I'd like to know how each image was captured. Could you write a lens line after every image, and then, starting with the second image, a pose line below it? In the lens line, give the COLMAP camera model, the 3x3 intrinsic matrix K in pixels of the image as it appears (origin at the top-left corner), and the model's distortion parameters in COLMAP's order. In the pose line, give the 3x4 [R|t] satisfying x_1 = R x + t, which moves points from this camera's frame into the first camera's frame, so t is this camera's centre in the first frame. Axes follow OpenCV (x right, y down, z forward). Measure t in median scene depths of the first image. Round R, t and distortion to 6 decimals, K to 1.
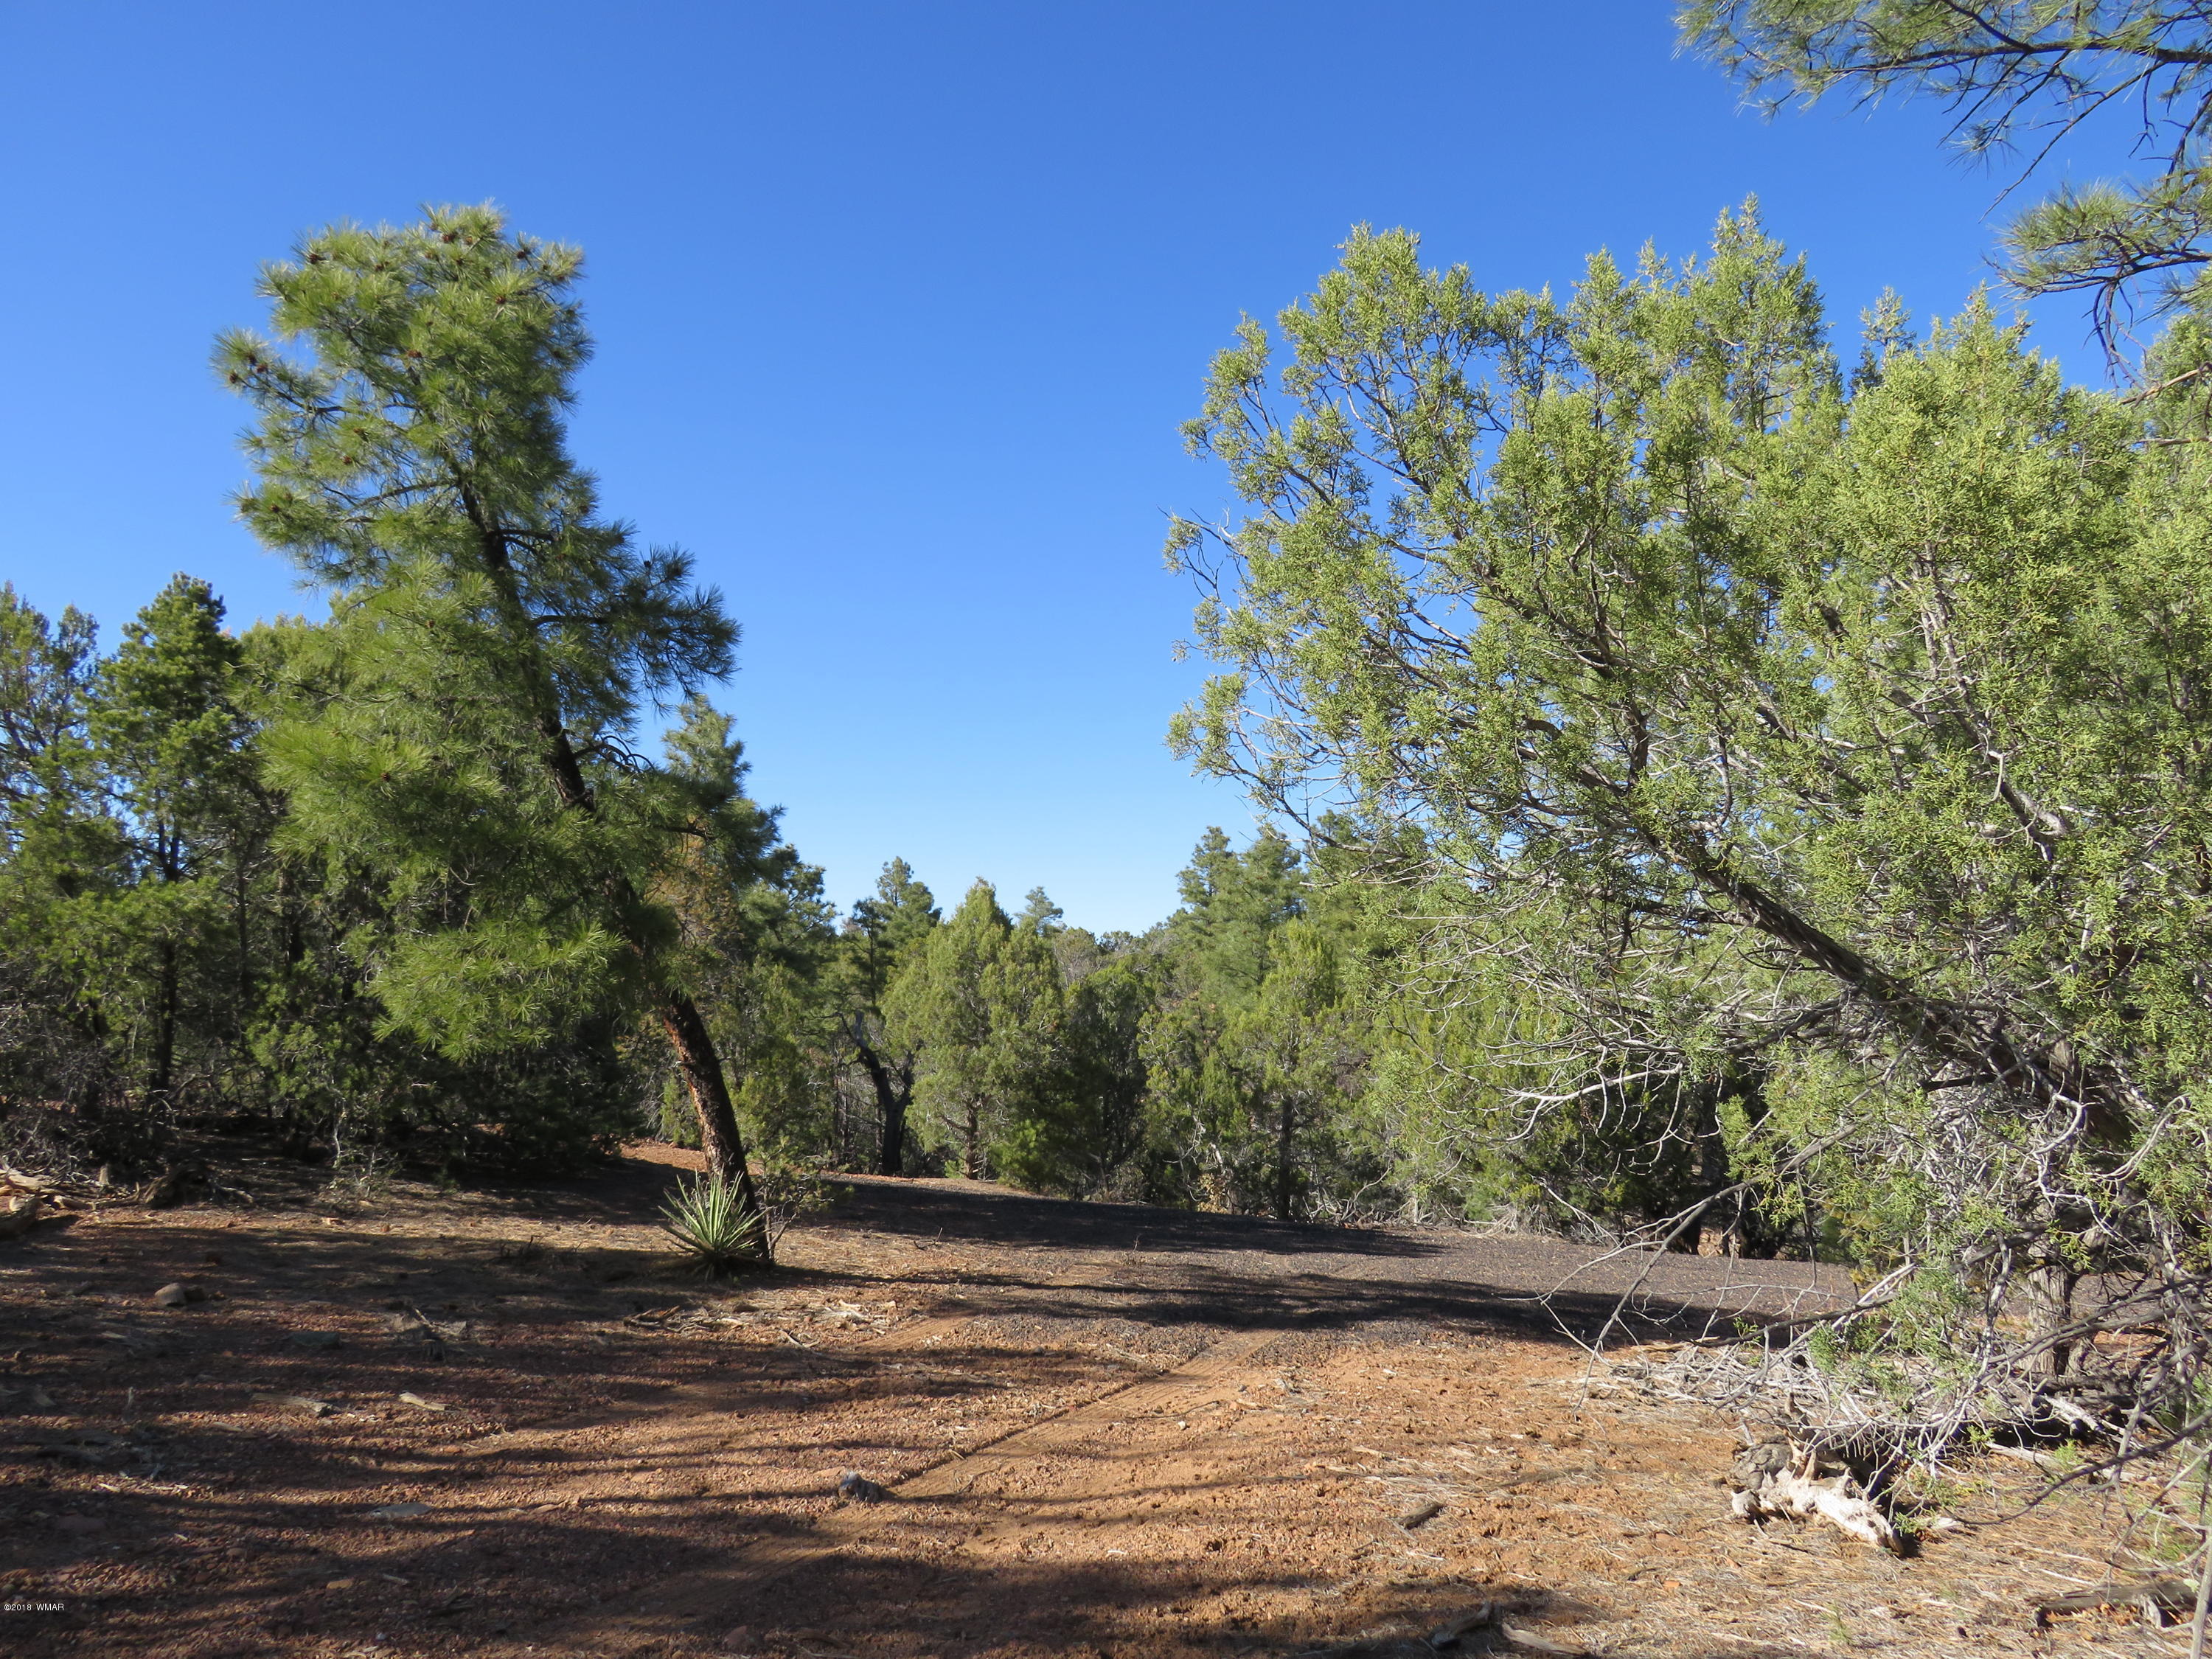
lens RADIAL K [[1759.2, 0, 1110.5], [0, 1759.2, 826.5], [0, 0, 1]] dist [-0.024078, -0.004692]
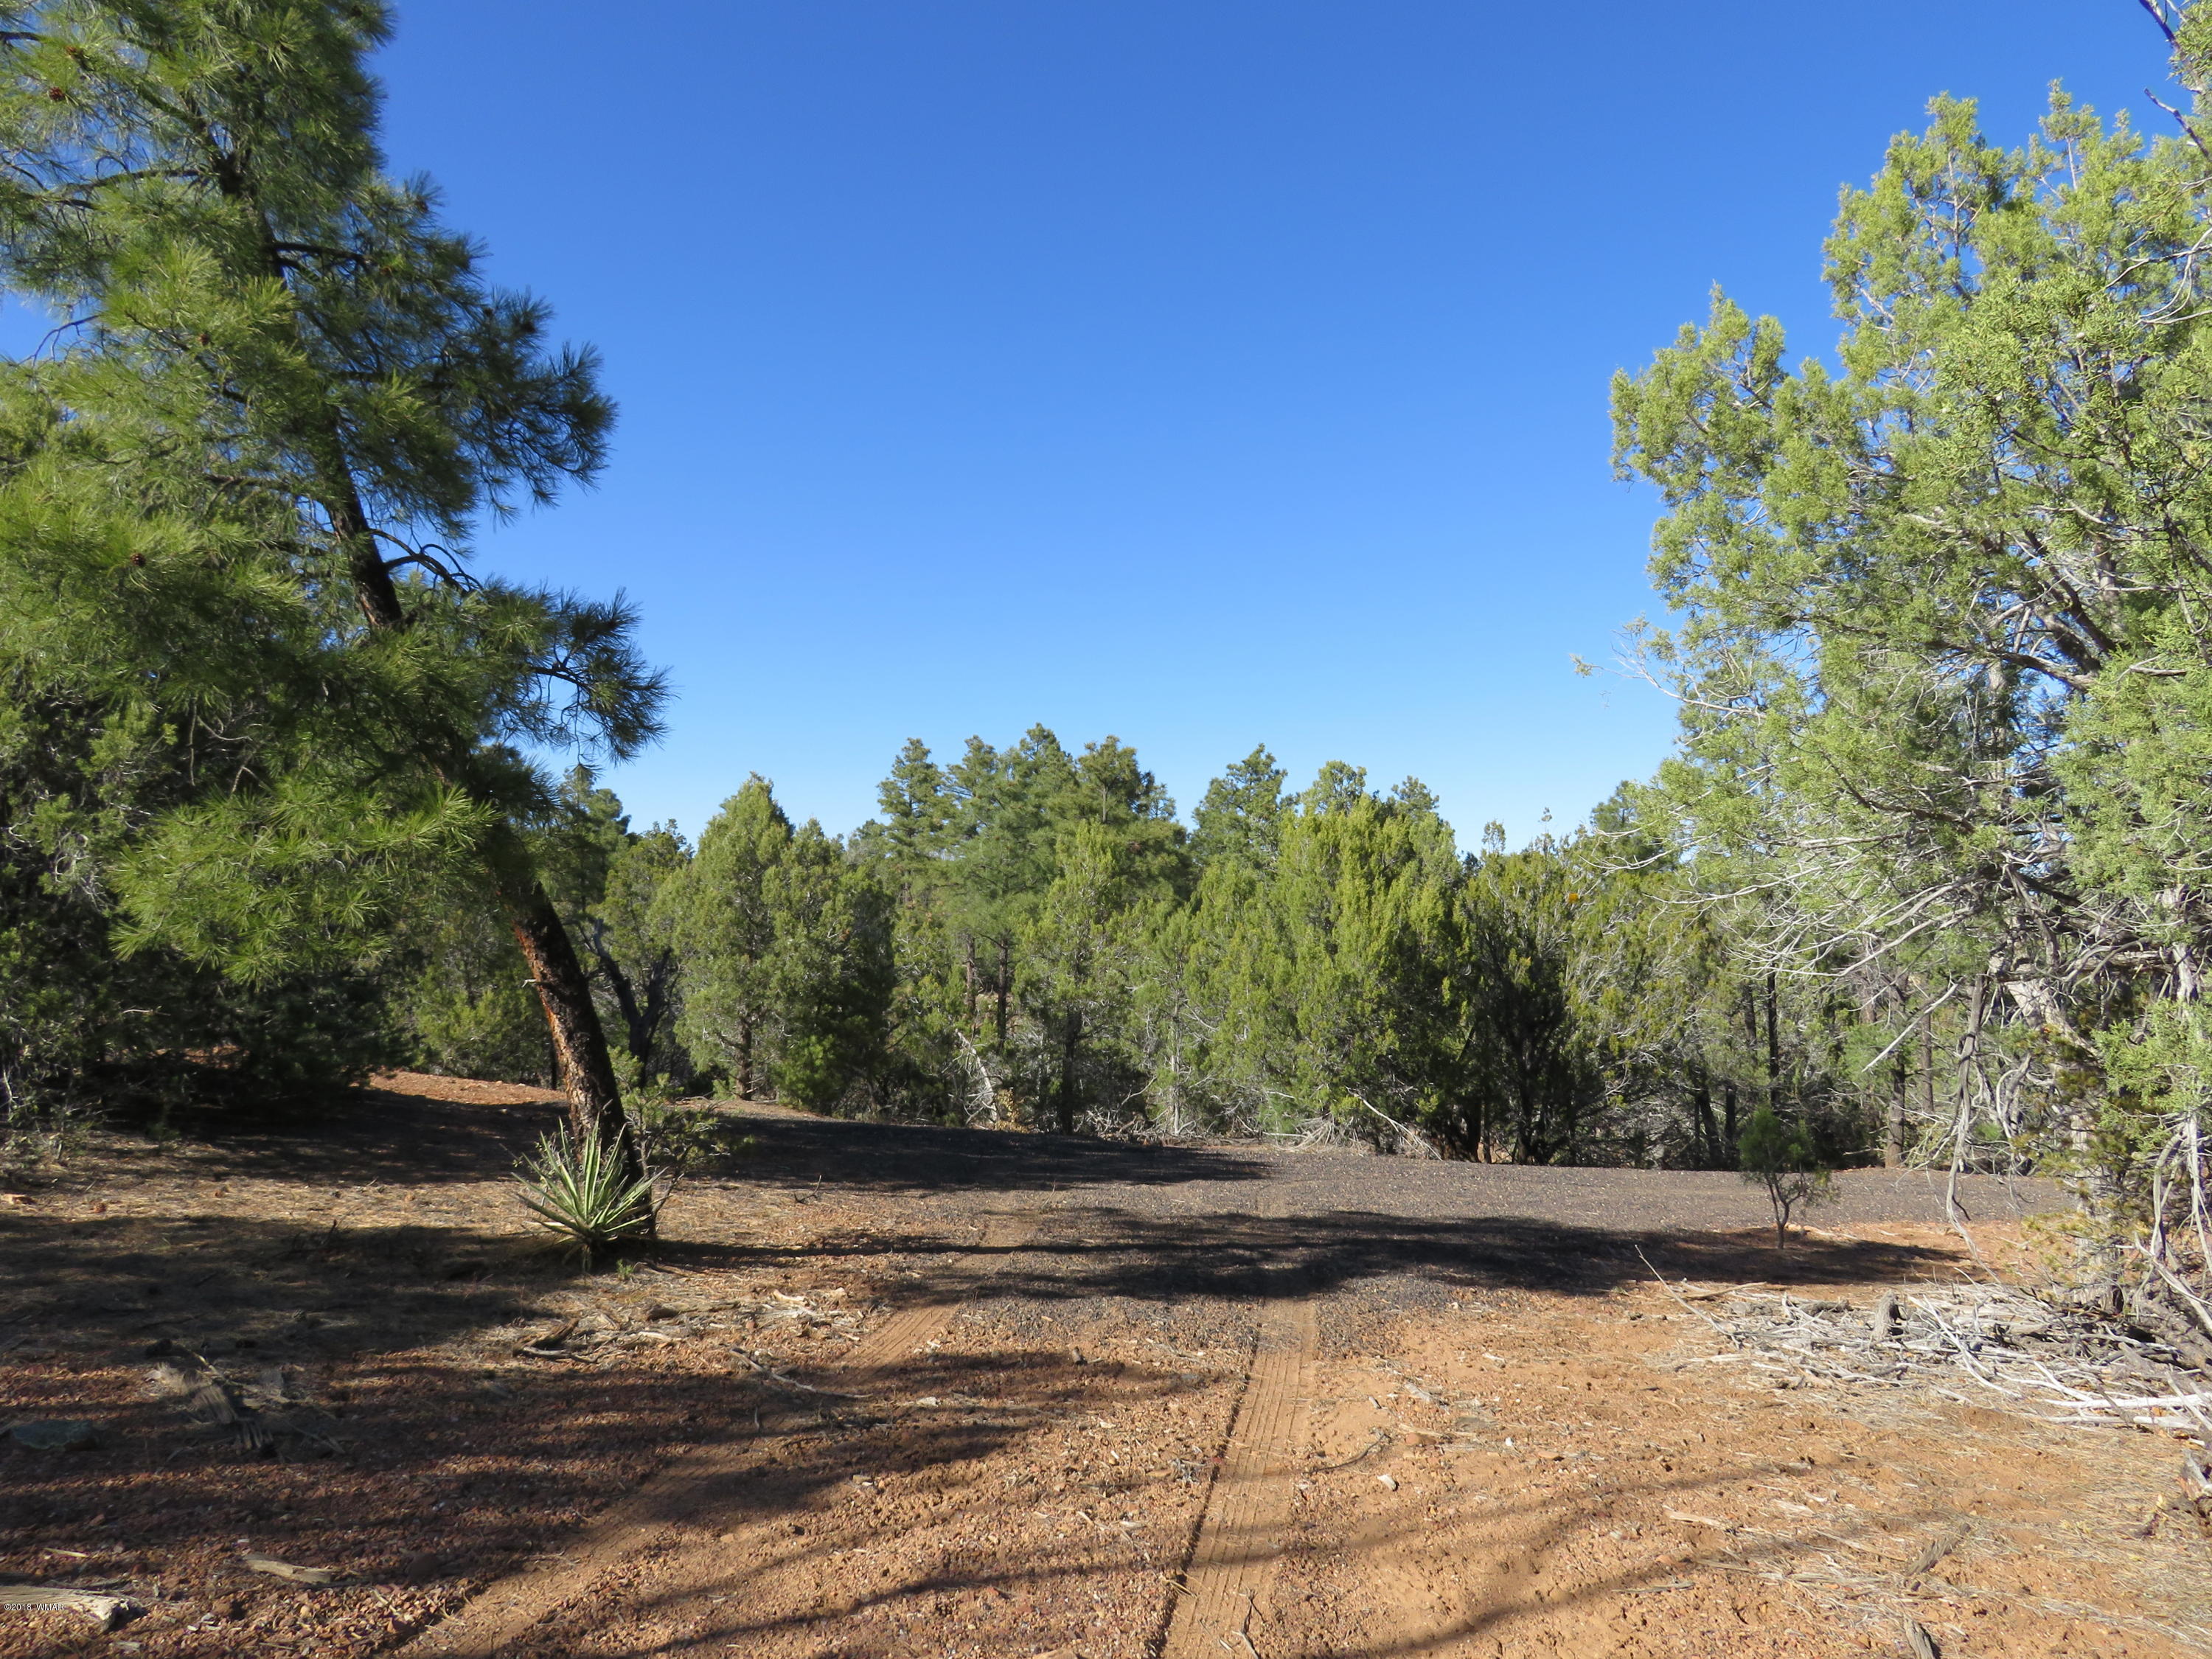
lens RADIAL K [[1646.1, 0, 1100.6], [0, 1646.1, 832.7], [0, 0, 1]] dist [-0.011656, -0.002141]
pose [[0.979052, 0.013249, 0.203180, -0.090107], [-0.023599, 0.998539, 0.048602, 0.018100], [-0.202240, -0.052379, 0.977934, 0.156725]]
